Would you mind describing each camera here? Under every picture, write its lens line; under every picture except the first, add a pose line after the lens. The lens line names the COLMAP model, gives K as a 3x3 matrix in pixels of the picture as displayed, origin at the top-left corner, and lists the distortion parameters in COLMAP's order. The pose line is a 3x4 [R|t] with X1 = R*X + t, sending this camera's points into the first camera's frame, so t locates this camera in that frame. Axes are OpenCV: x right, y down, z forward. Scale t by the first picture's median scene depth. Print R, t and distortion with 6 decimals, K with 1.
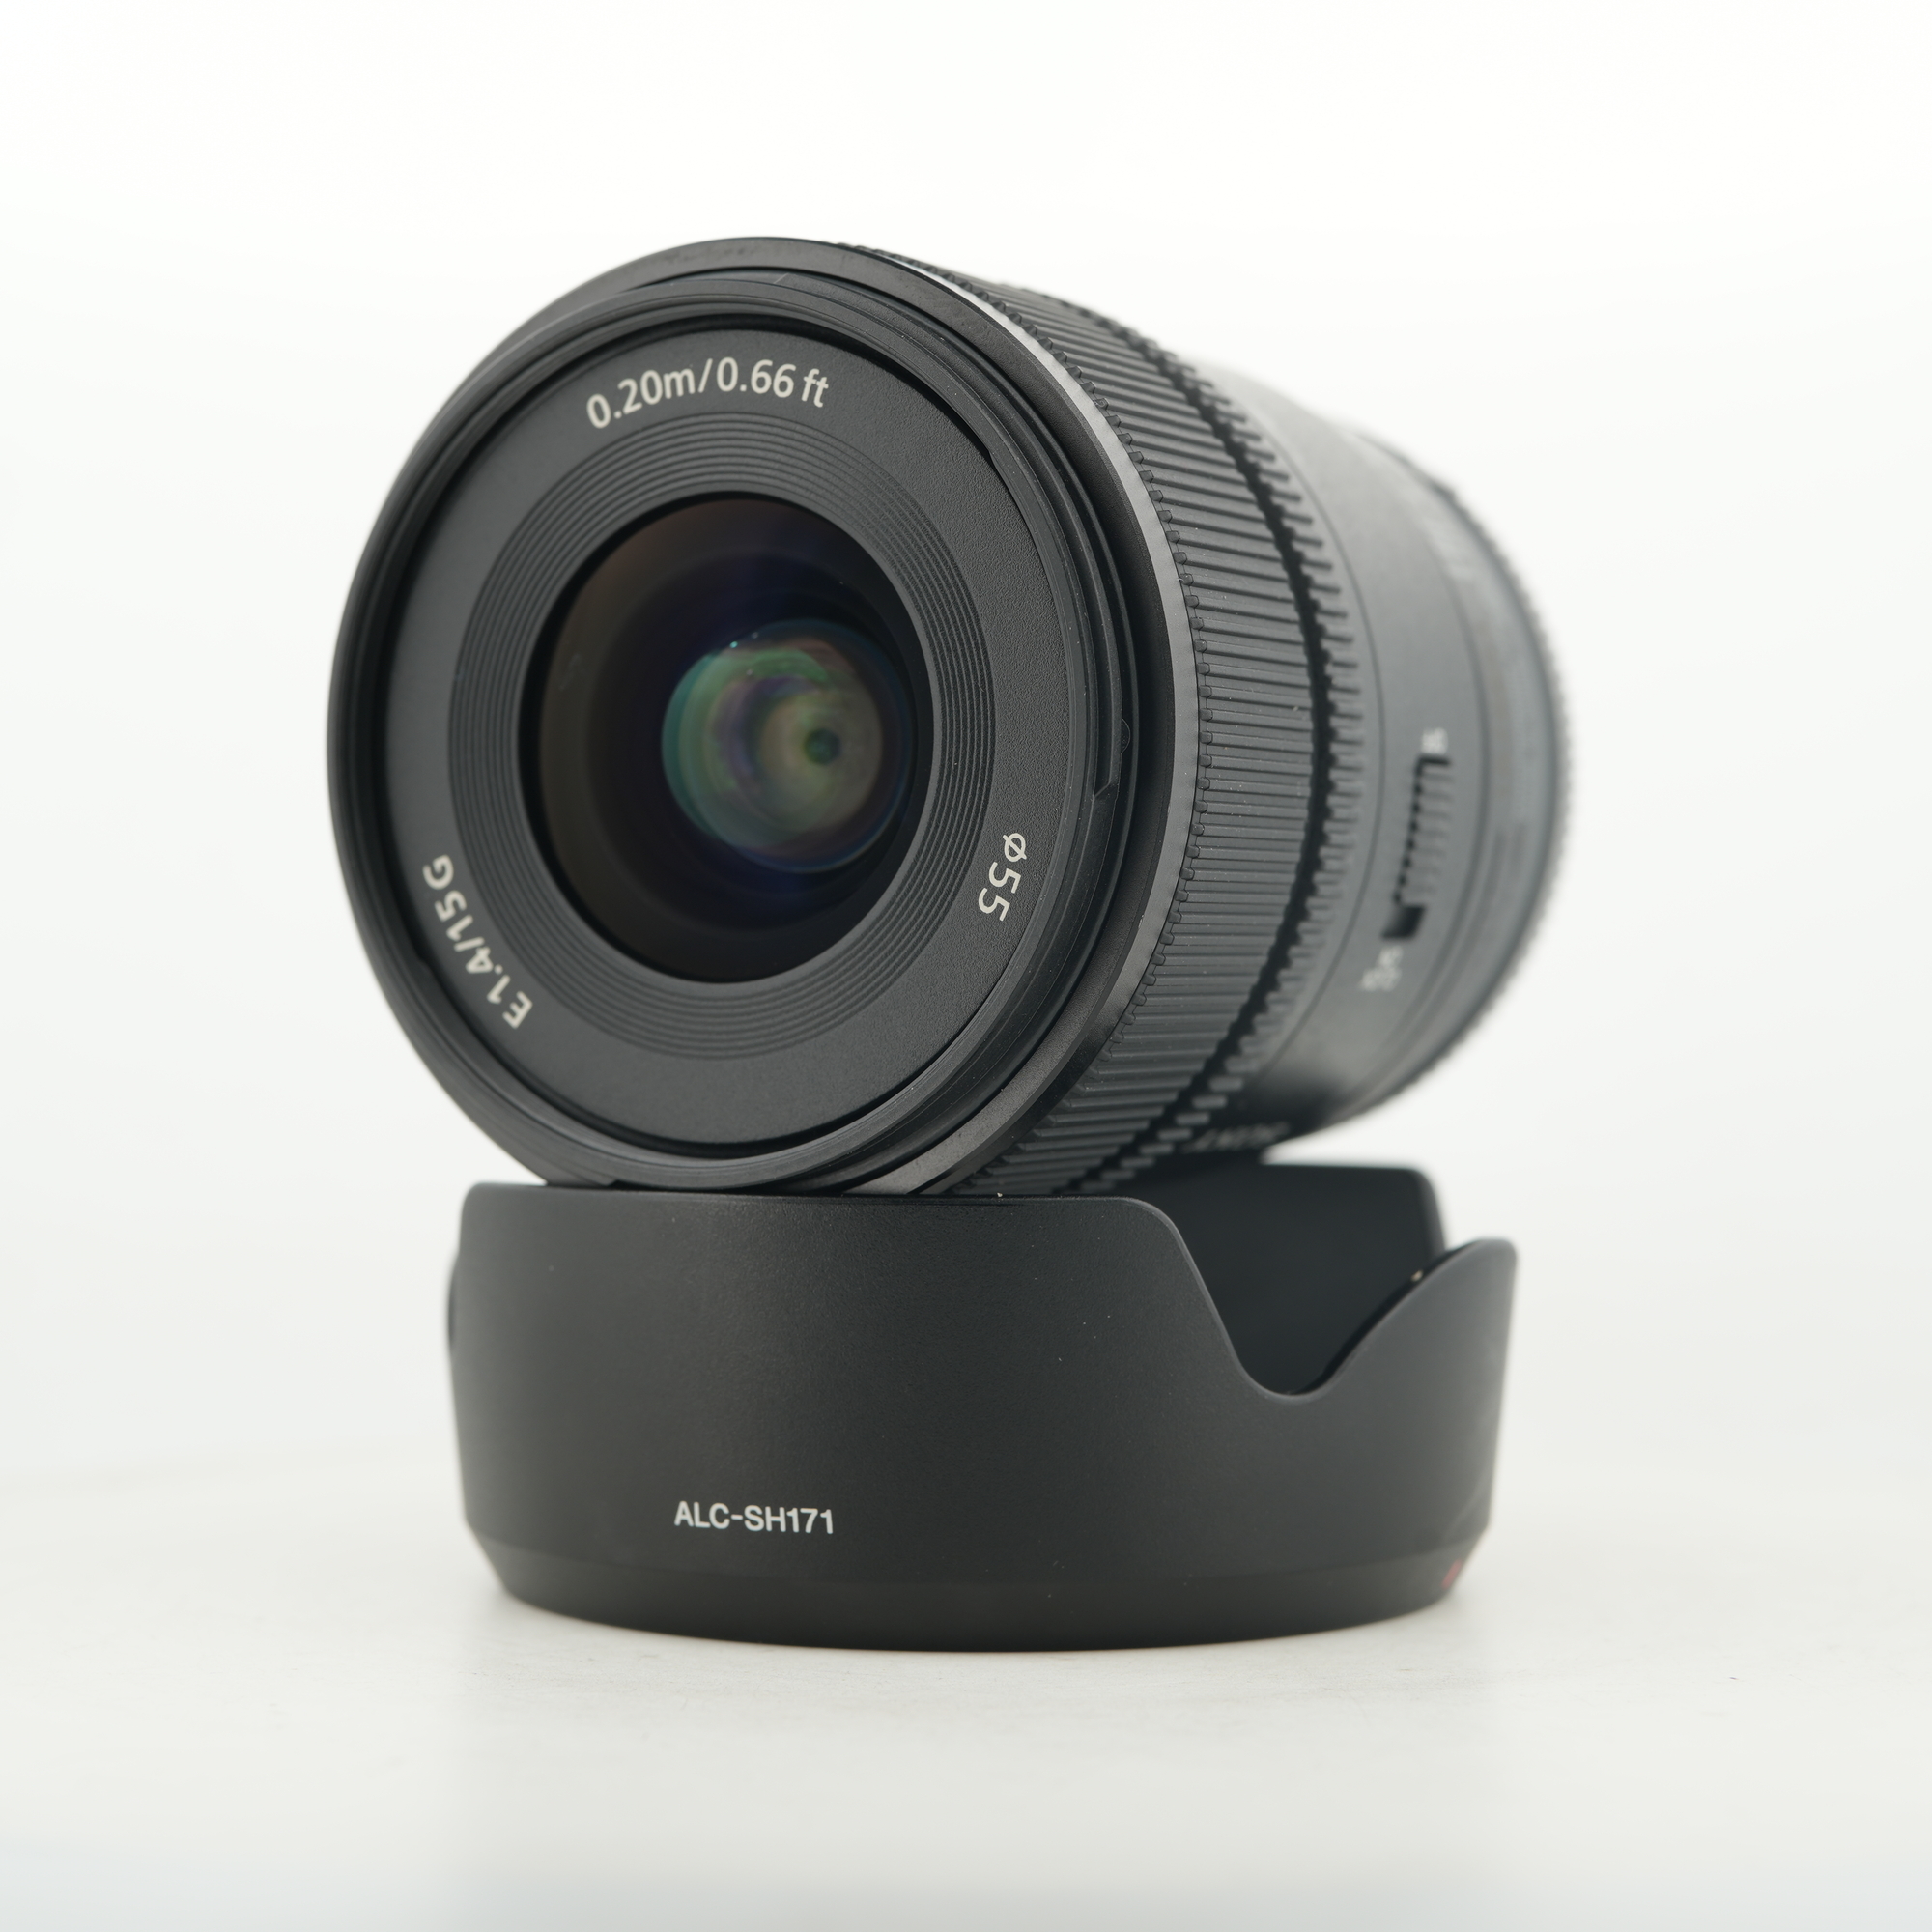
lens RADIAL K [[4146.9, 0, 966.0], [0, 4146.9, 966.0], [0, 0, 1]] dist [0.021275, -0.216532]
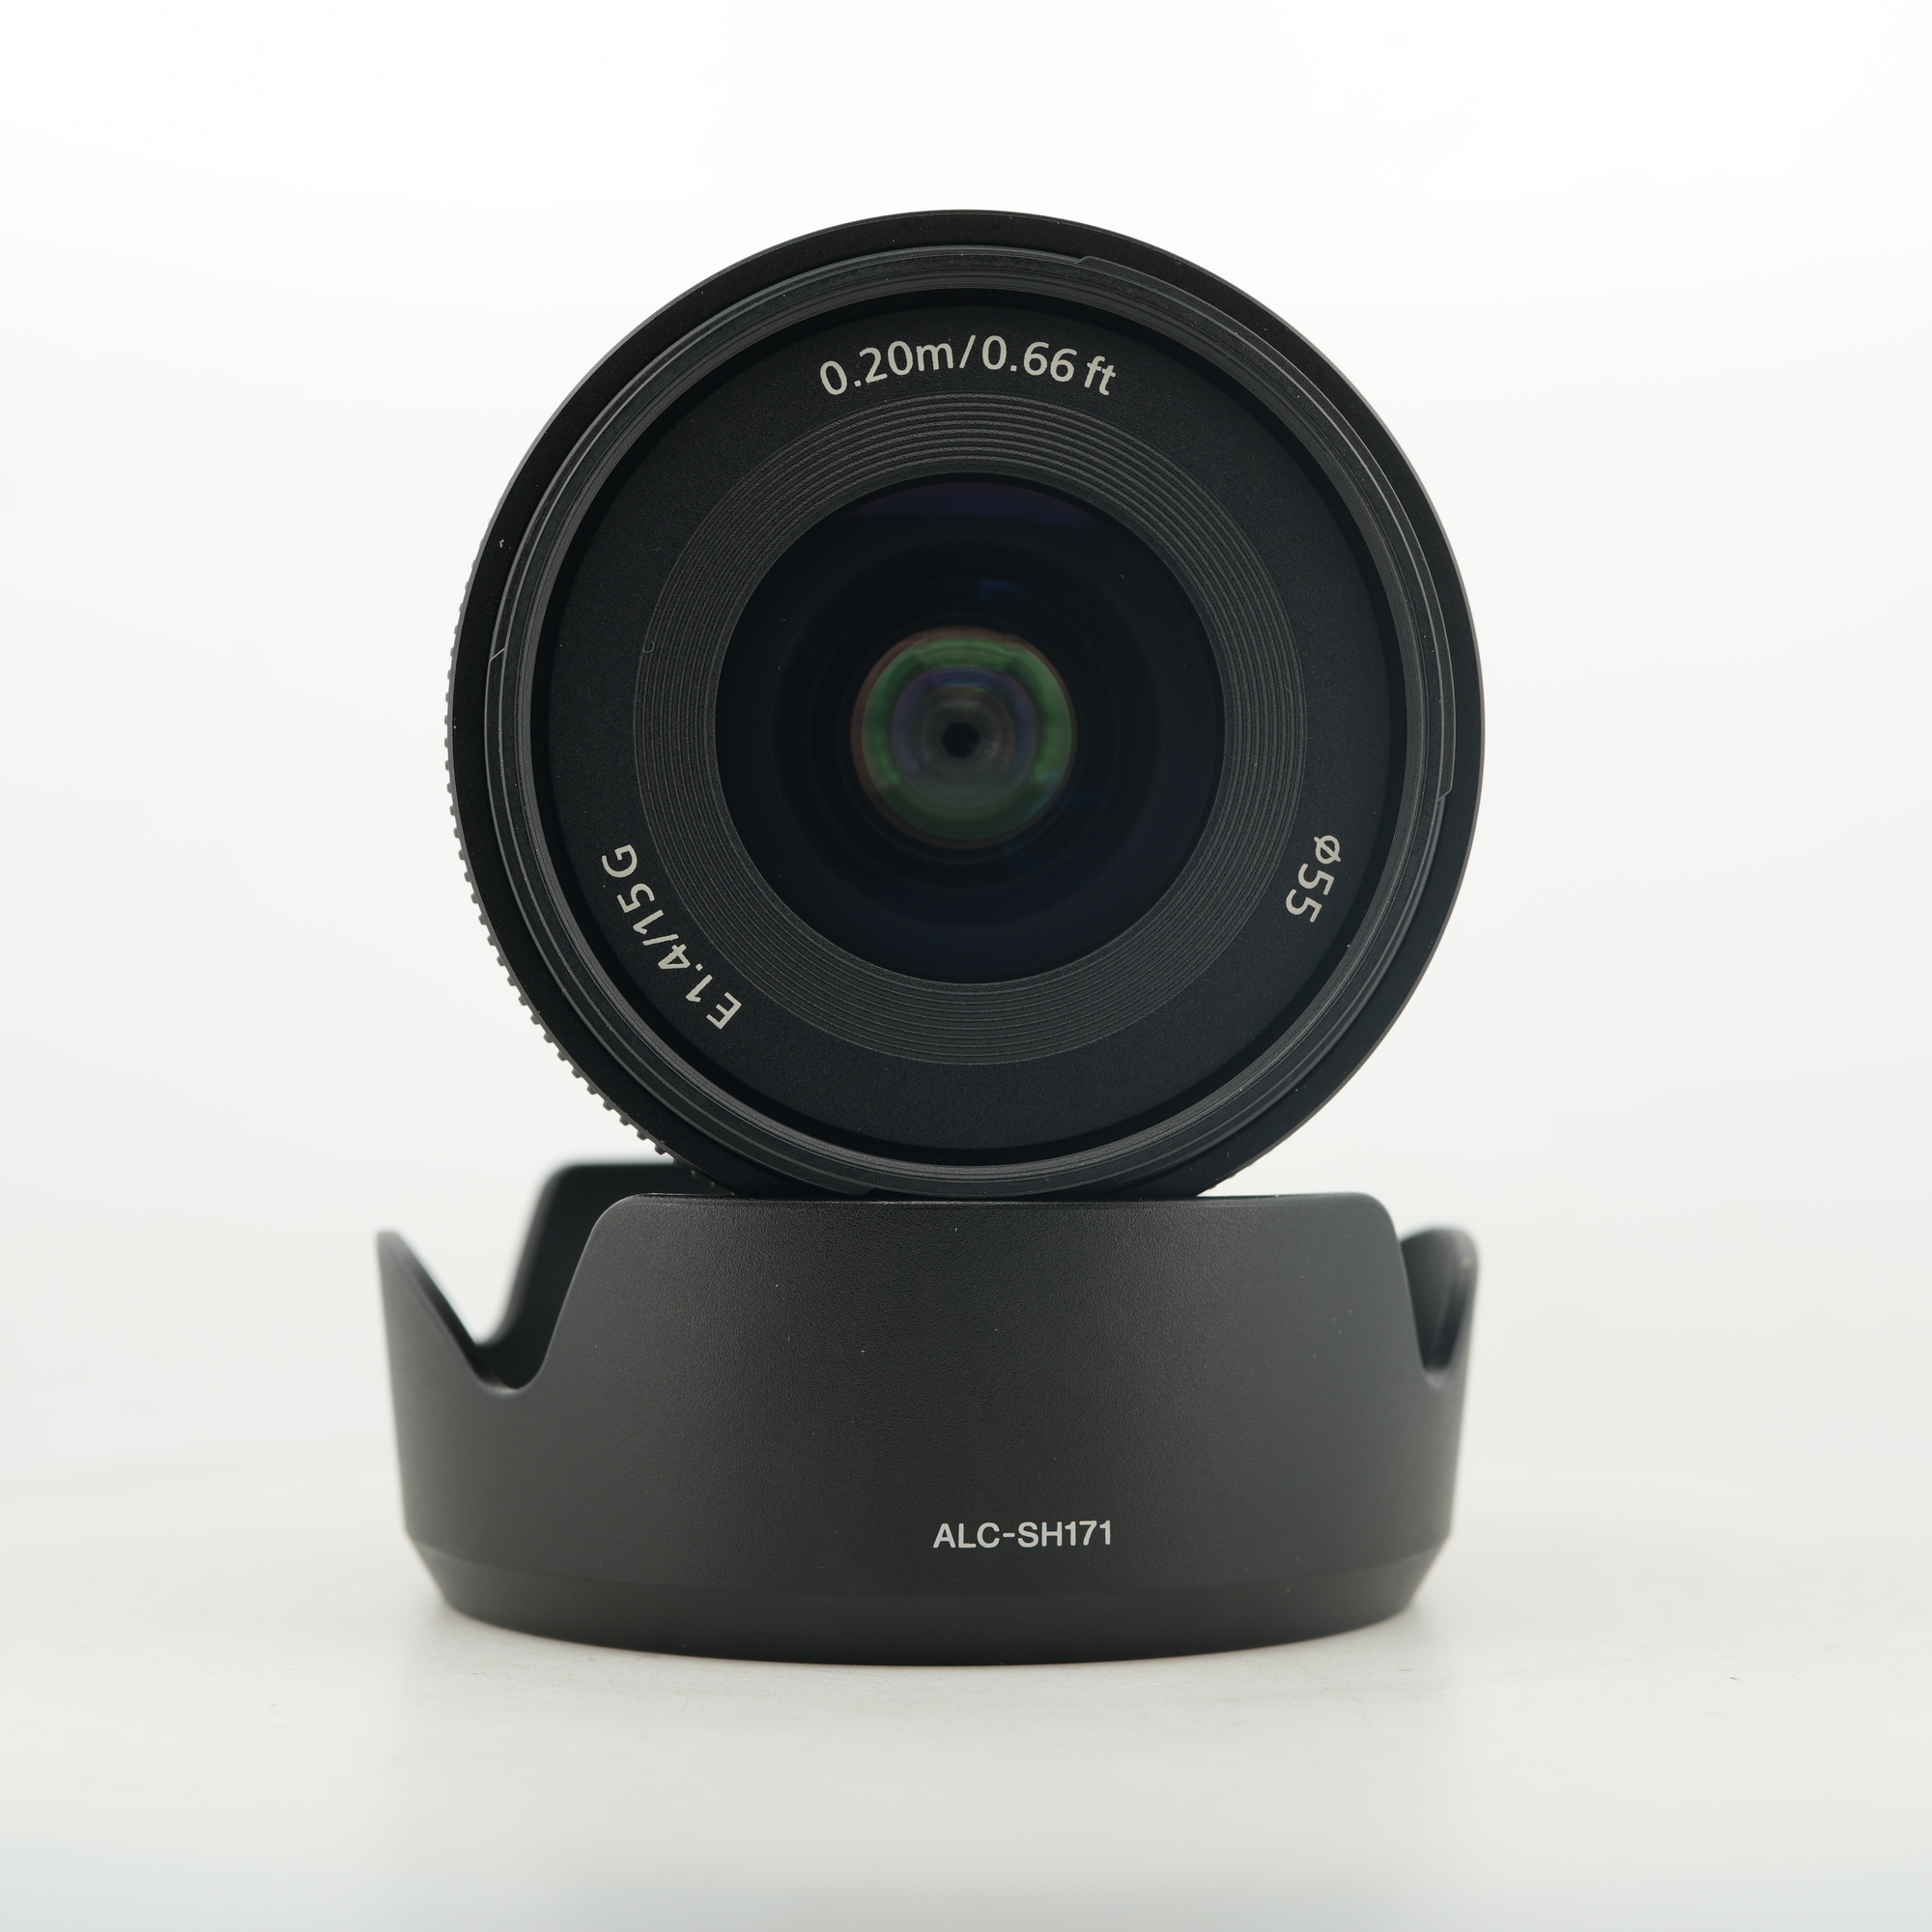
lens RADIAL K [[4146.9, 0, 966.0], [0, 4146.9, 966.0], [0, 0, 1]] dist [0.021275, -0.216532]
pose [[0.842829, 0.005291, 0.538156, -0.581907], [-0.005939, 0.999982, -0.000530, 0.000723], [-0.538149, -0.002749, 0.842845, 0.189317]]
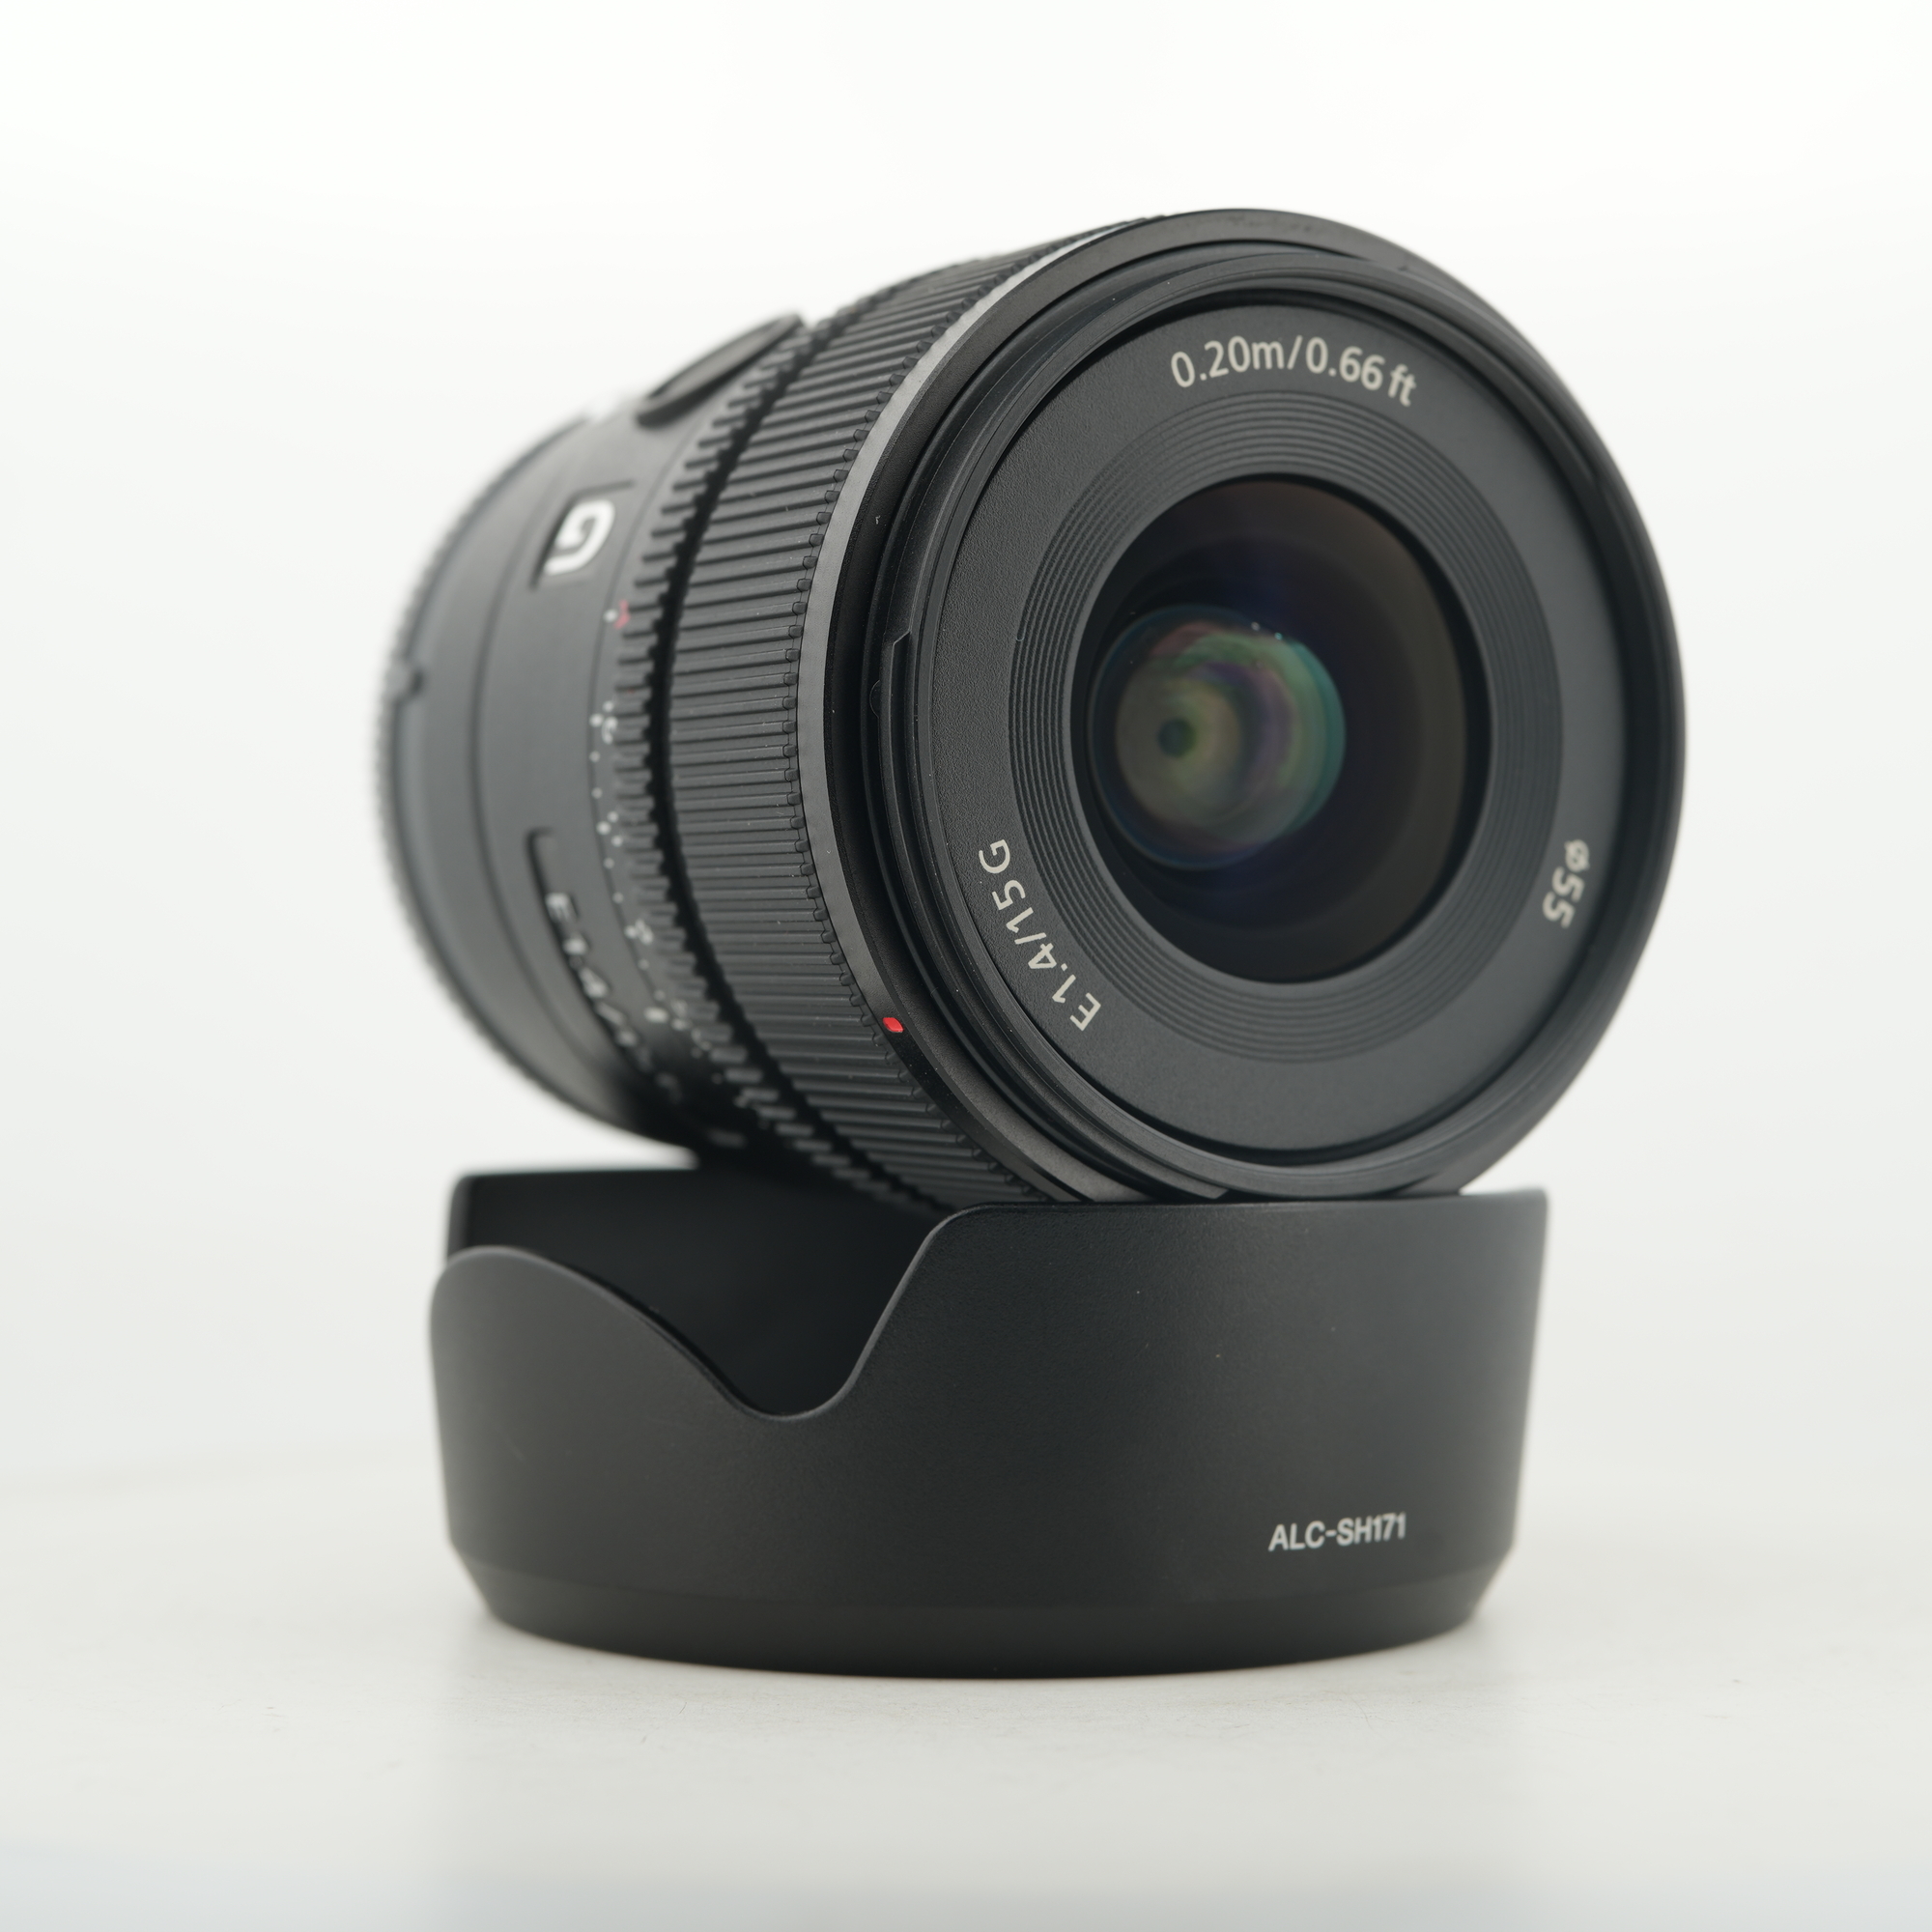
lens RADIAL K [[4146.9, 0, 966.0], [0, 4146.9, 966.0], [0, 0, 1]] dist [0.021275, -0.216532]
pose [[0.502021, 0.007666, 0.864821, -0.935054], [-0.009391, 0.999950, -0.003412, 0.004041], [-0.864804, -0.006409, 0.502068, 0.583613]]
